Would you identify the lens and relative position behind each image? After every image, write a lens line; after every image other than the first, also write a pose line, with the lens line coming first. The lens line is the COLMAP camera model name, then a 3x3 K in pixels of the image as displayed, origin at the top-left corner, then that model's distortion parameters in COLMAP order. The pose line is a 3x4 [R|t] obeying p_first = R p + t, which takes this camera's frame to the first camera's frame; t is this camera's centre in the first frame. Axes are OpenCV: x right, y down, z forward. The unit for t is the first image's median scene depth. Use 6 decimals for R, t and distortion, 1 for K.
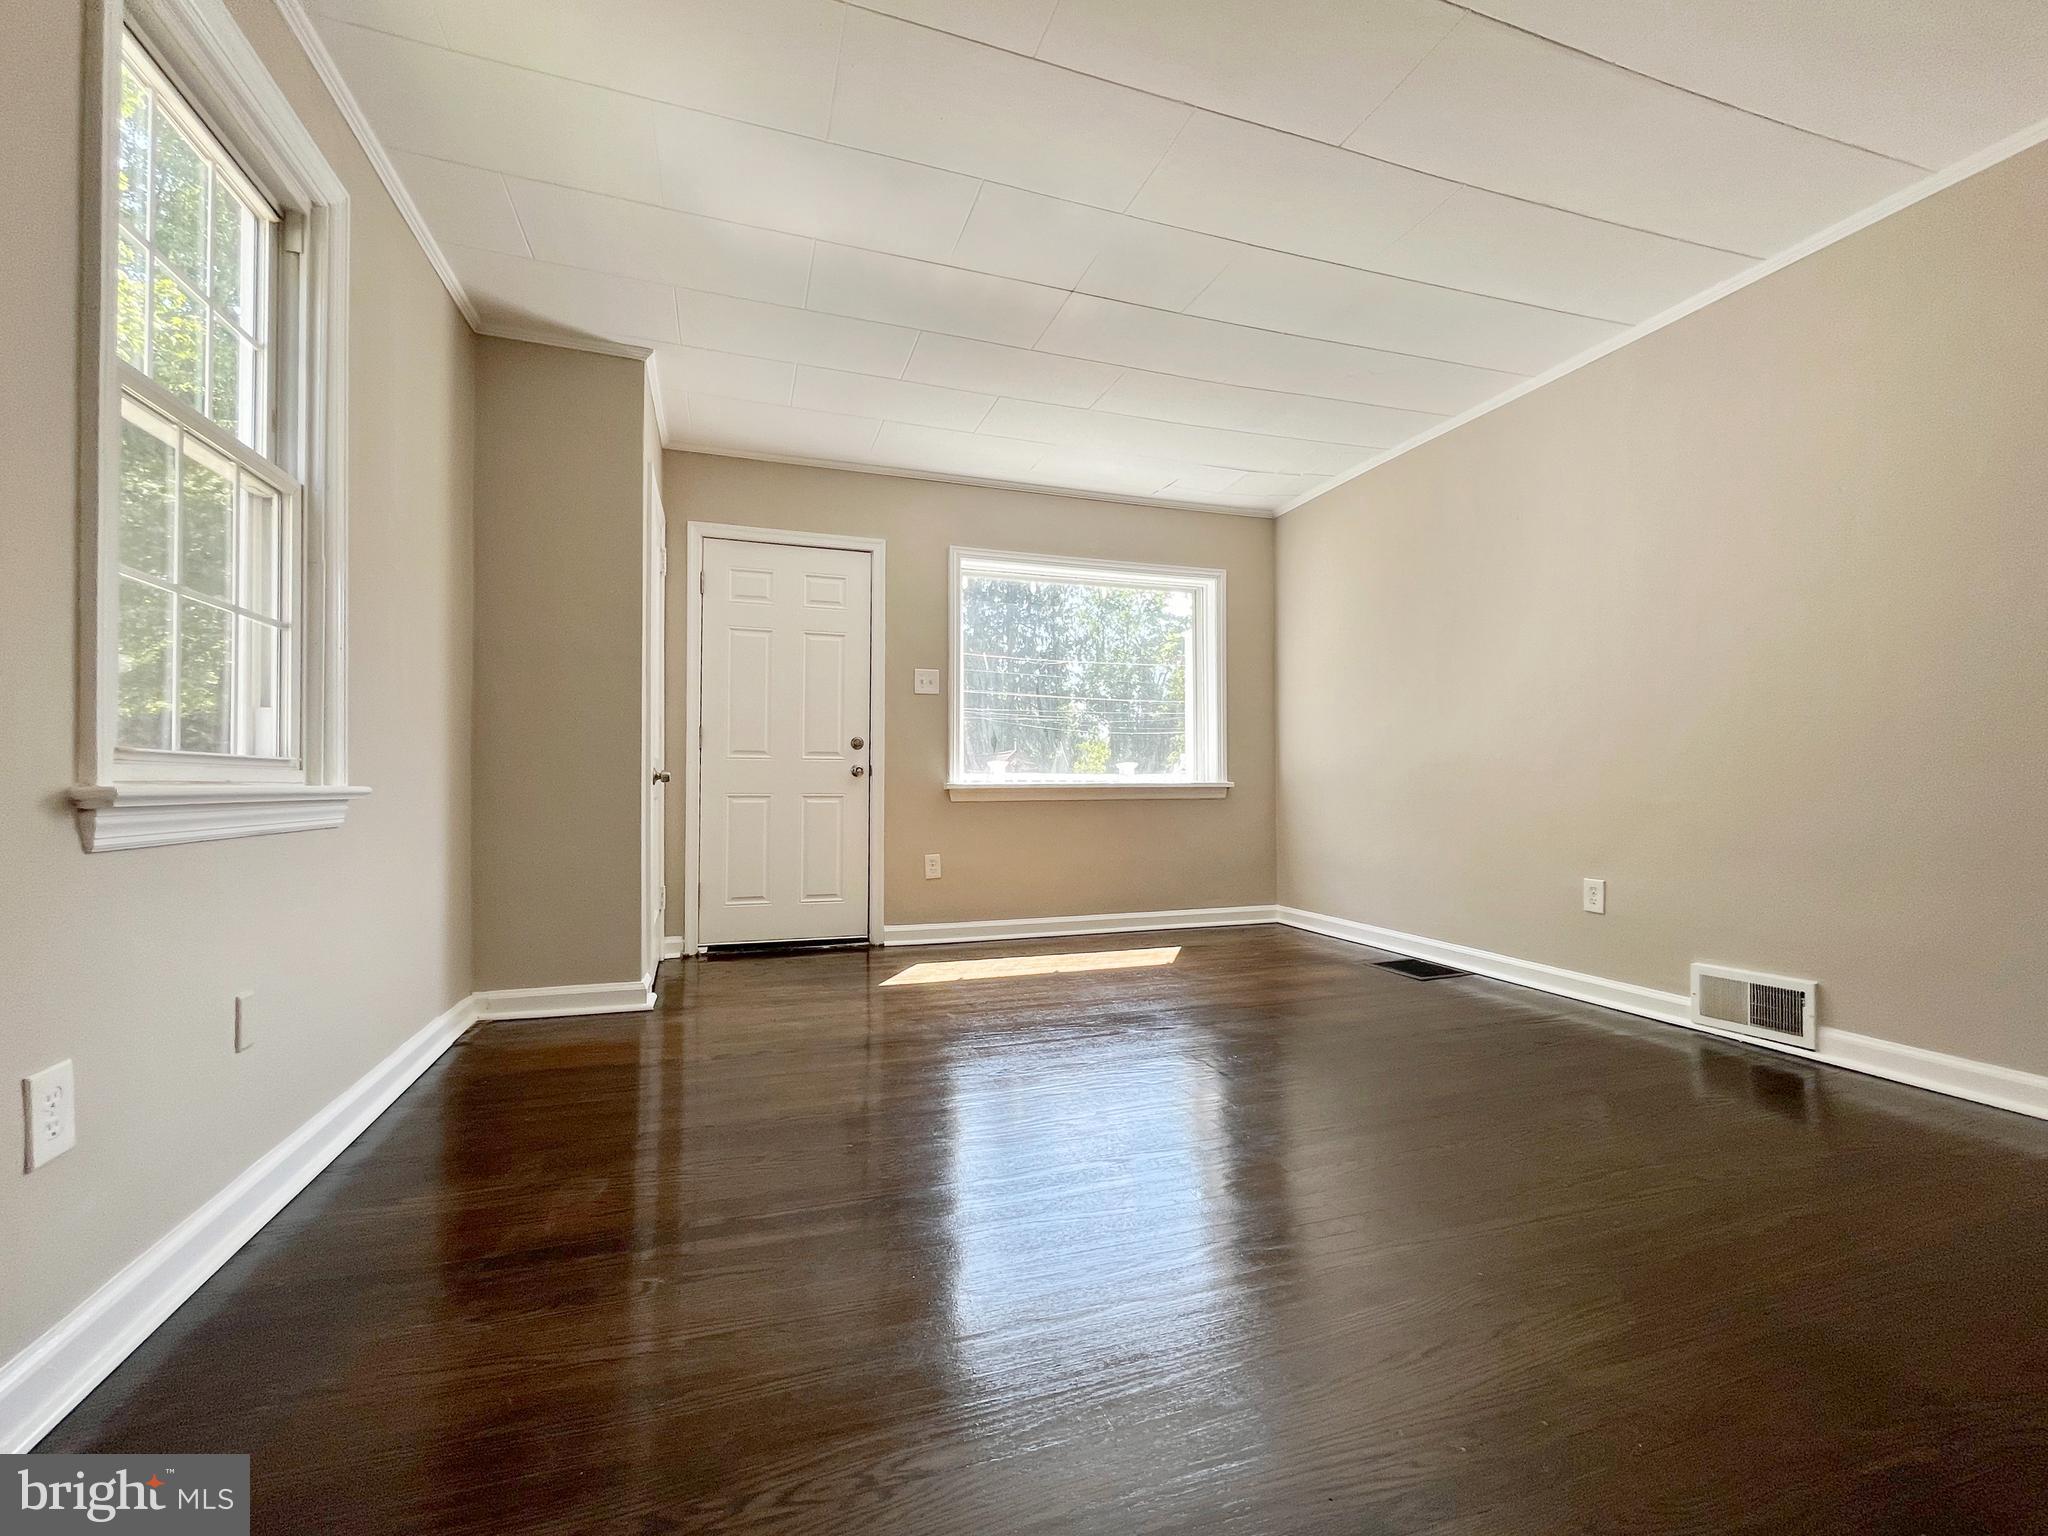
lens RADIAL K [[851.5, 0, 1018.7], [0, 851.5, 766.9], [0, 0, 1]] dist [0.005197, 0.000998]
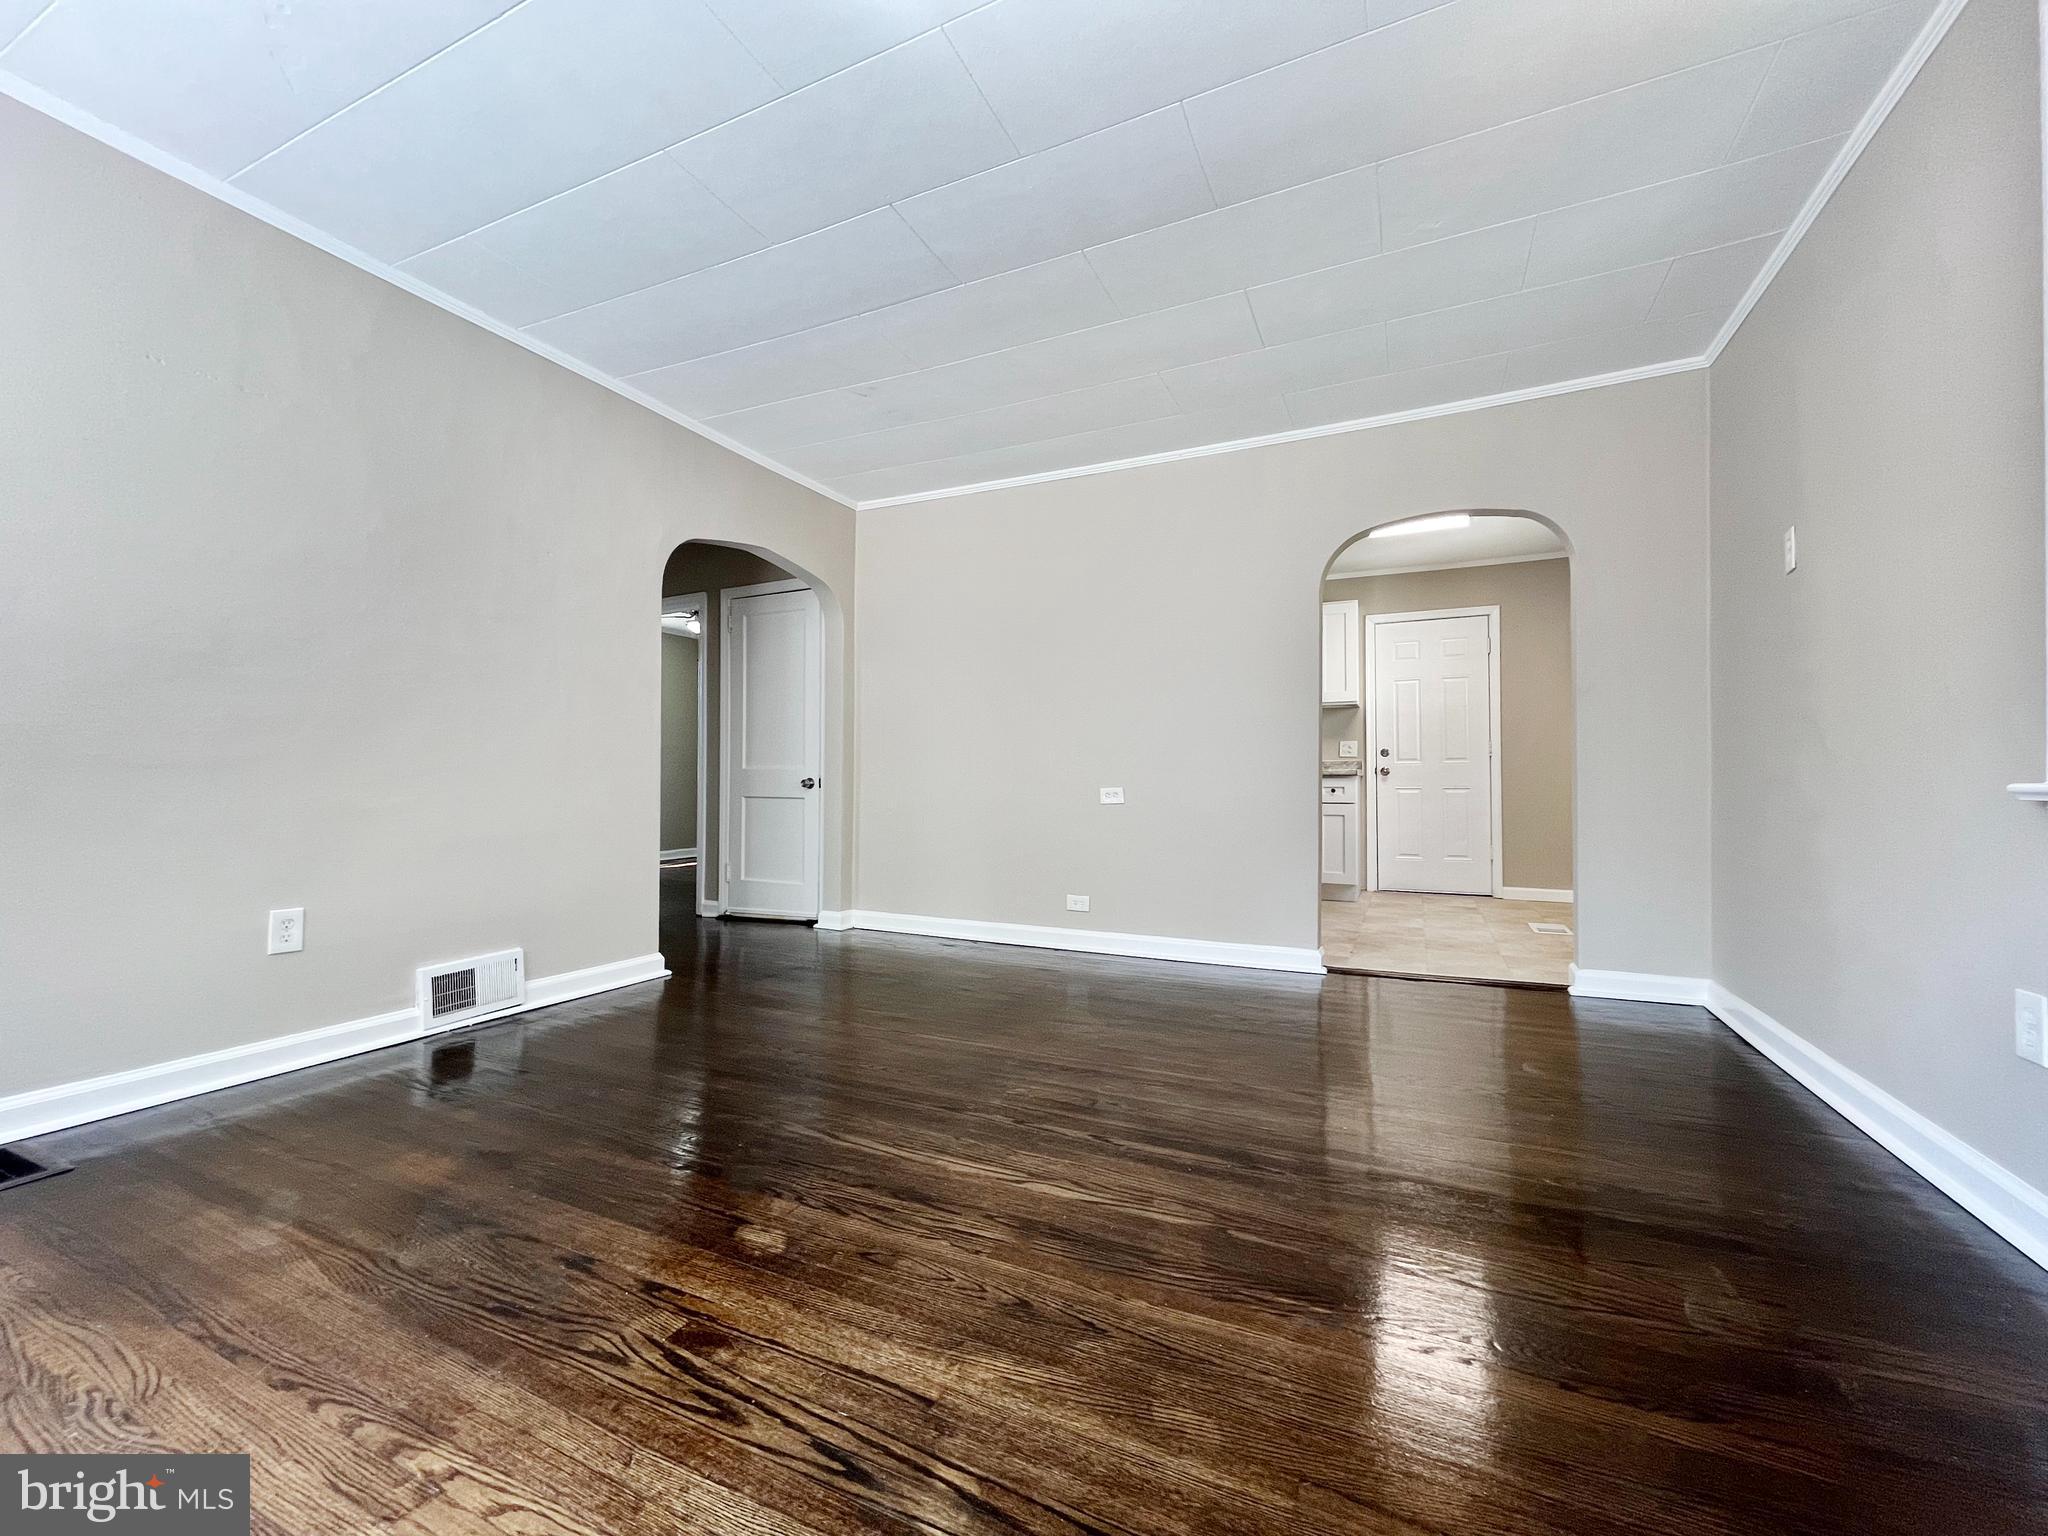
lens RADIAL K [[851.5, 0, 1018.7], [0, 851.5, 766.9], [0, 0, 1]] dist [0.005197, 0.000998]
pose [[-0.726474, 0.018871, 0.686934, -0.382985], [-0.010977, 0.999177, -0.039058, 0.030249], [-0.687106, -0.035915, -0.725669, 1.260654]]
